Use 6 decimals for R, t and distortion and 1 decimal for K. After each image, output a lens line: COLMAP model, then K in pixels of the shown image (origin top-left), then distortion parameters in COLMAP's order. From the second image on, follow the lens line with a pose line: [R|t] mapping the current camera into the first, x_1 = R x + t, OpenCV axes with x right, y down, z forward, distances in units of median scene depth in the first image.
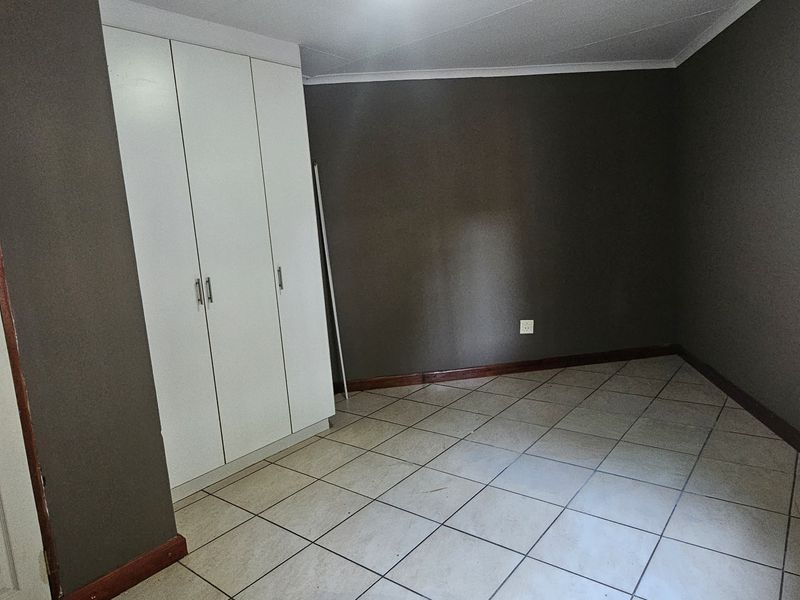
lens RADIAL K [[524.4, 0, 400.4], [0, 524.4, 300.6], [0, 0, 1]] dist [0.002289, -0.000638]
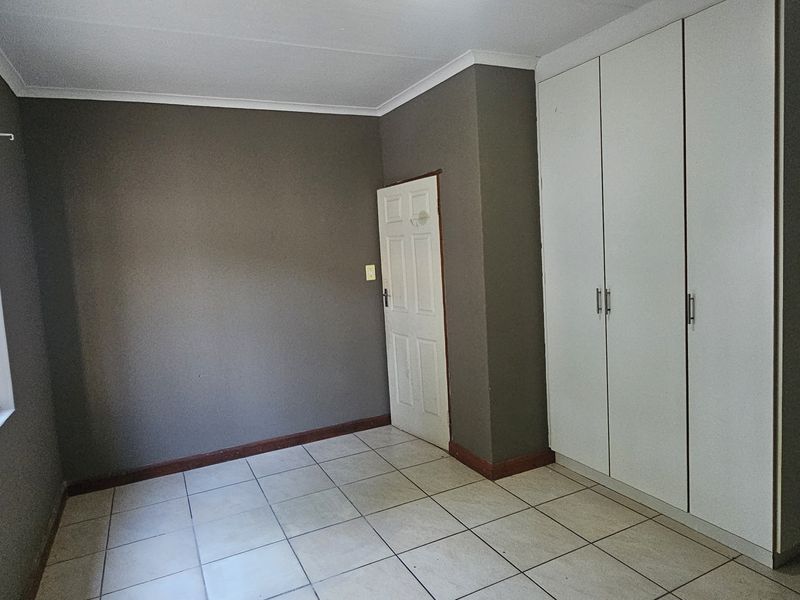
lens RADIAL K [[524.4, 0, 401.0], [0, 524.4, 297.3], [0, 0, 1]] dist [0.002289, -0.000638]
pose [[-0.410275, 0.196347, -0.890574, 0.684904], [-0.044488, 0.971076, 0.234591, -0.246622], [0.910876, 0.135867, -0.389673, 1.043441]]
